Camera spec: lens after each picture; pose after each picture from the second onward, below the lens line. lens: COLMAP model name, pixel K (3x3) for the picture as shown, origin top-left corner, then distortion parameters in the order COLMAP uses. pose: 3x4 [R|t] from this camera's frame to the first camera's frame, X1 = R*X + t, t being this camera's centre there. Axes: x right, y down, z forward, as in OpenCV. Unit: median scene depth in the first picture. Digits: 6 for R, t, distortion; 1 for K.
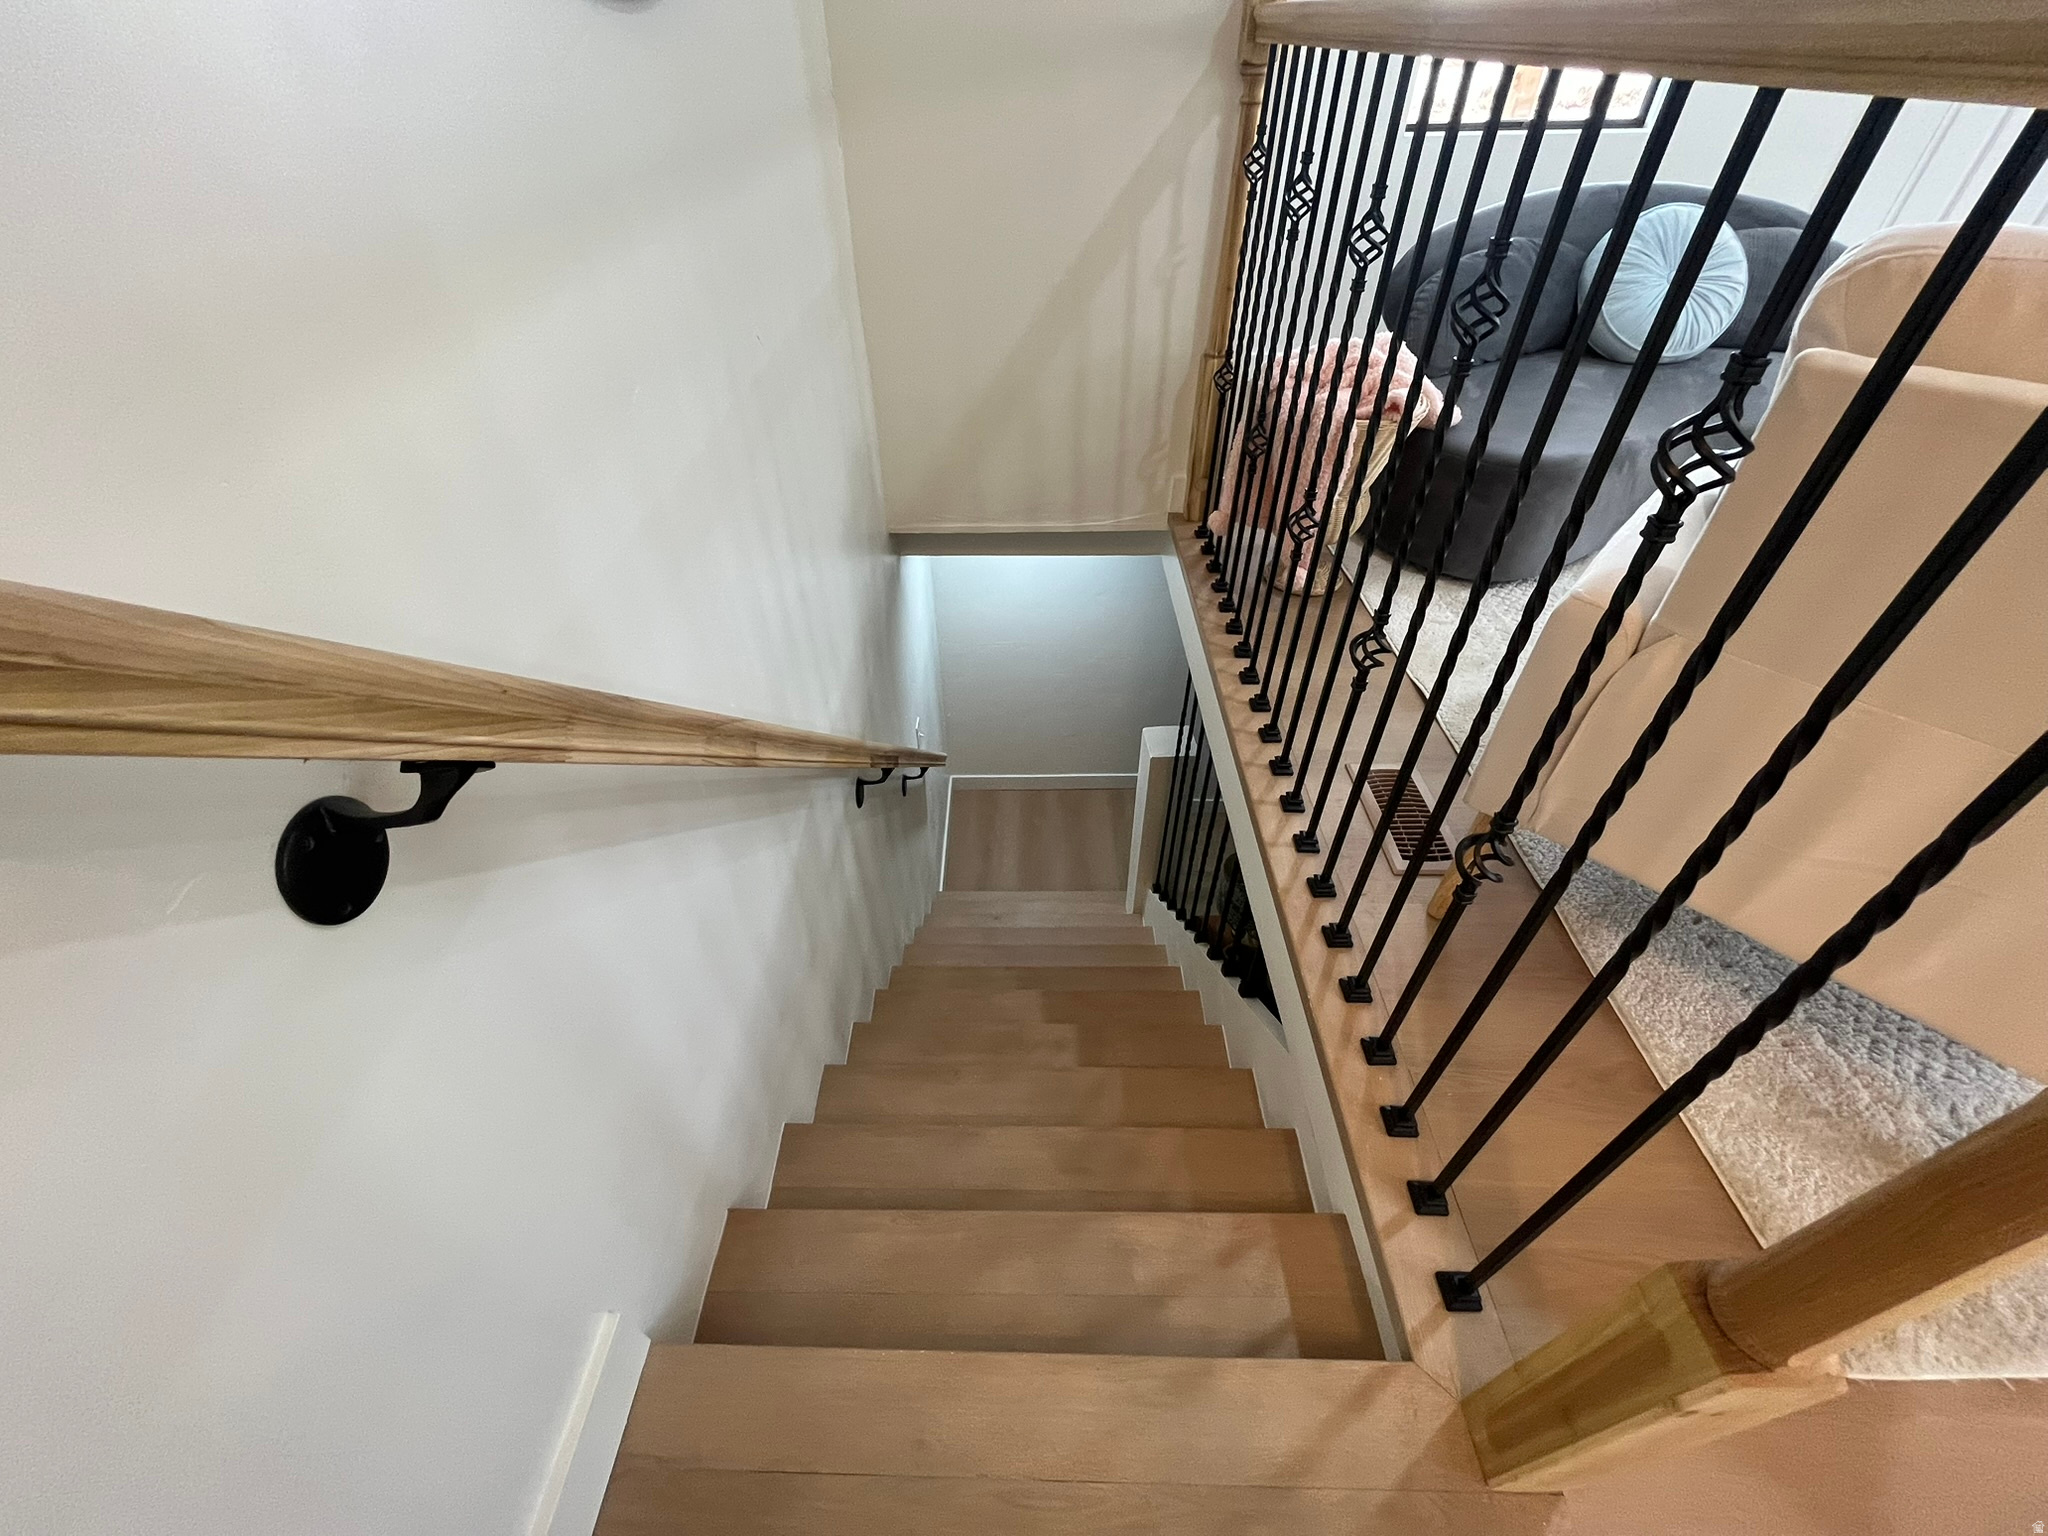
lens RADIAL K [[823.2, 0, 1014.0], [0, 823.2, 778.9], [0, 0, 1]] dist [-0.002885, 0.000359]
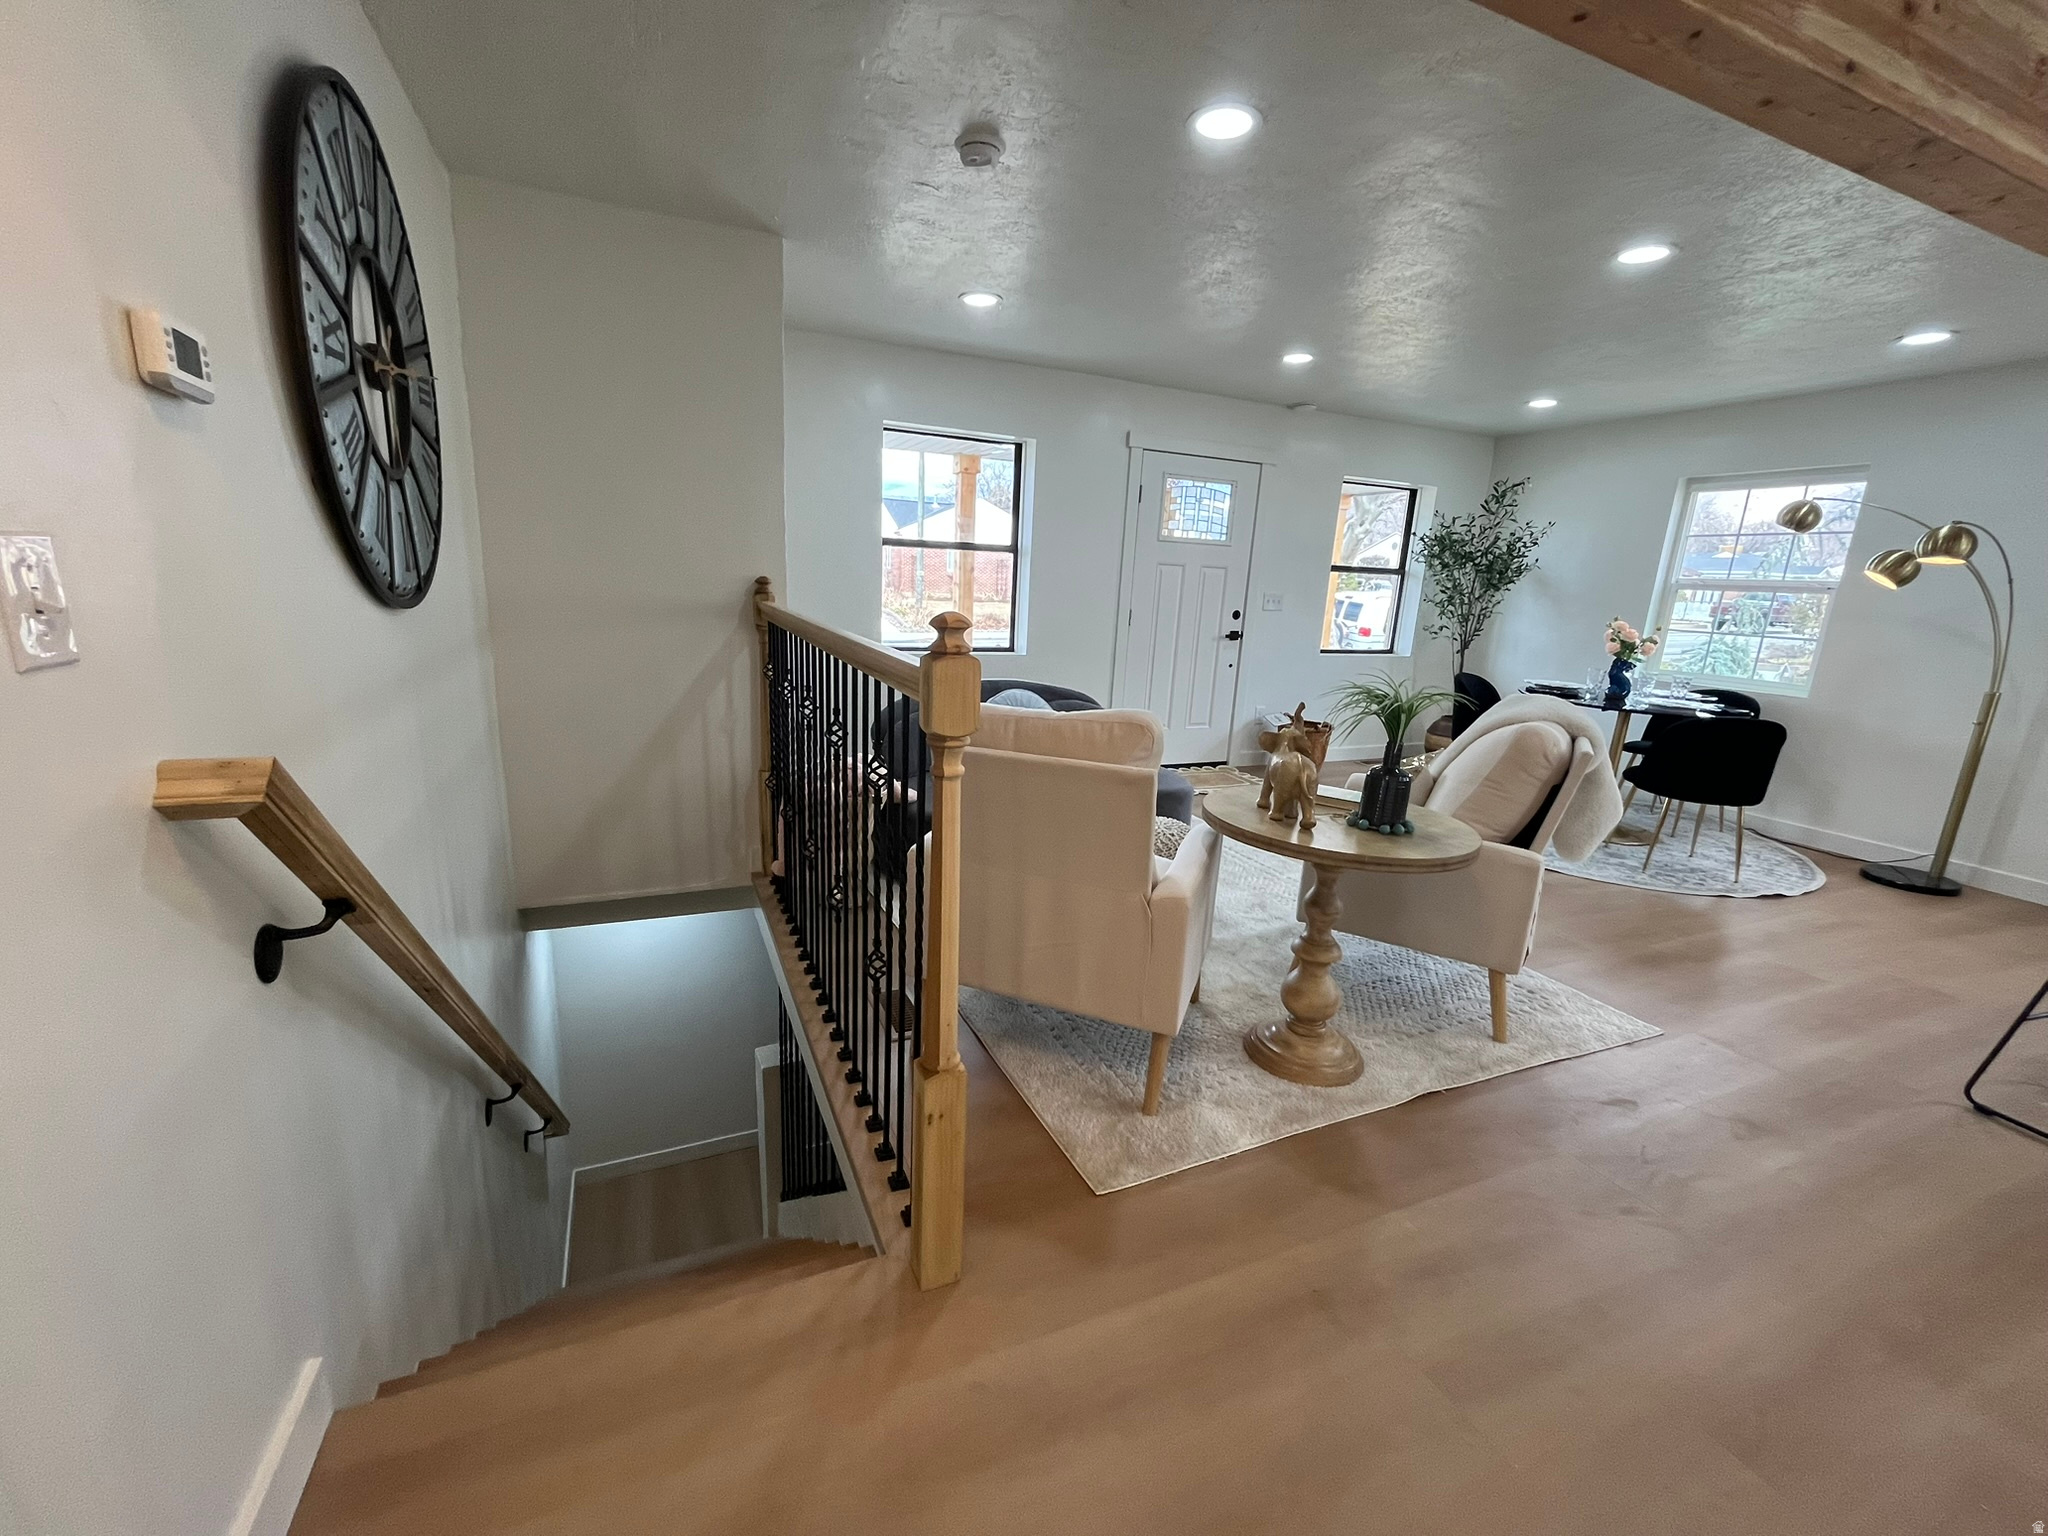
lens RADIAL K [[823.2, 0, 1013.6], [0, 823.2, 781.8], [0, 0, 1]] dist [-0.002885, 0.000359]
pose [[0.907713, -0.040263, 0.417655, 0.017555], [0.230695, 0.879326, -0.416613, 0.247707], [-0.350481, 0.474516, 0.807464, -0.390401]]
